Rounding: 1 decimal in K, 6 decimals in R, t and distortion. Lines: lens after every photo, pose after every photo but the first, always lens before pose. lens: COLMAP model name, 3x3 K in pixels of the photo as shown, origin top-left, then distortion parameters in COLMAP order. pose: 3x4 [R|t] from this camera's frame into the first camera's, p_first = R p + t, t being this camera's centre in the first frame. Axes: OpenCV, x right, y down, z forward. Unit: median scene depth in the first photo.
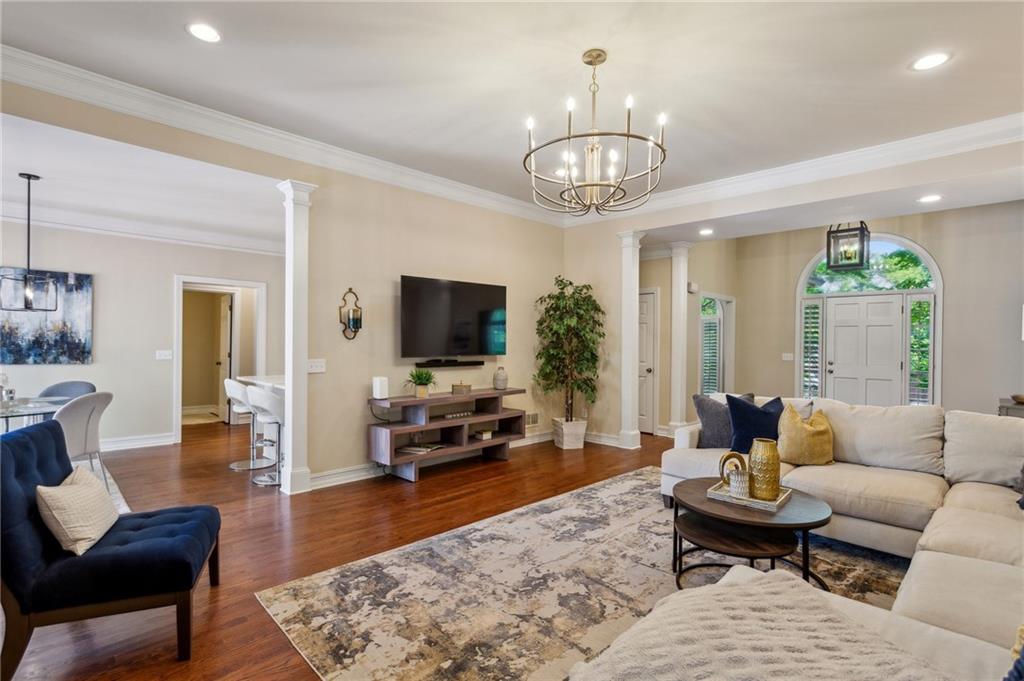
lens RADIAL K [[492.0, 0, 515.4], [0, 492.0, 344.1], [0, 0, 1]] dist [0.001202, 0.004015]
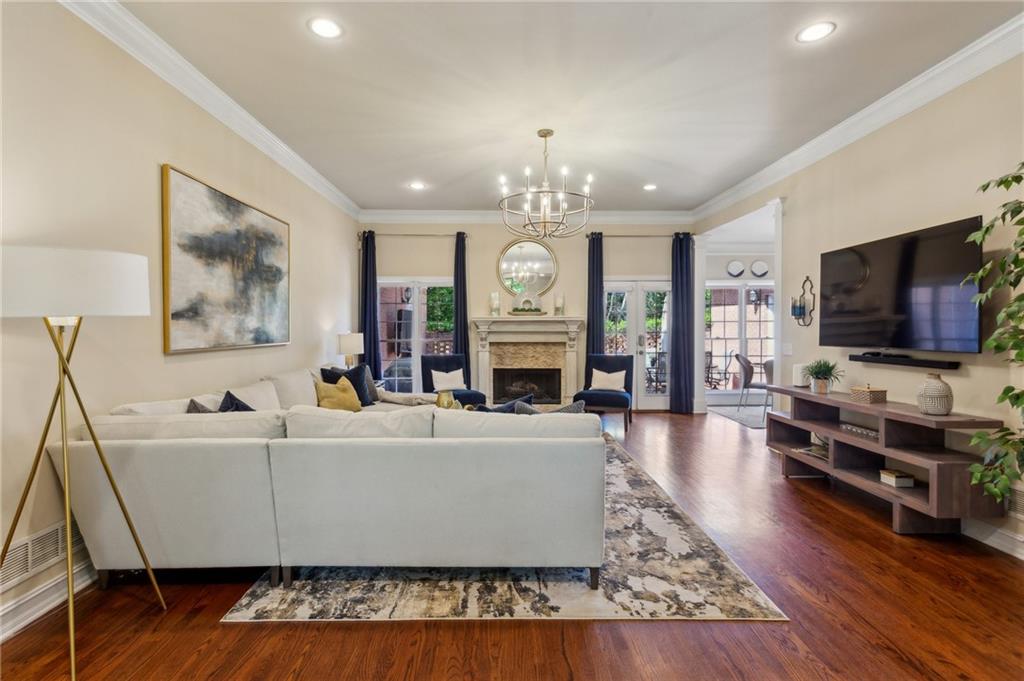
lens RADIAL K [[492.0, 0, 513.0], [0, 492.0, 335.4], [0, 0, 1]] dist [0.001202, 0.004015]
pose [[-0.685808, 0.006550, -0.727753, 0.876017], [-0.005861, 0.999877, 0.014523, -0.000756], [0.727759, 0.014225, -0.685685, 1.312506]]
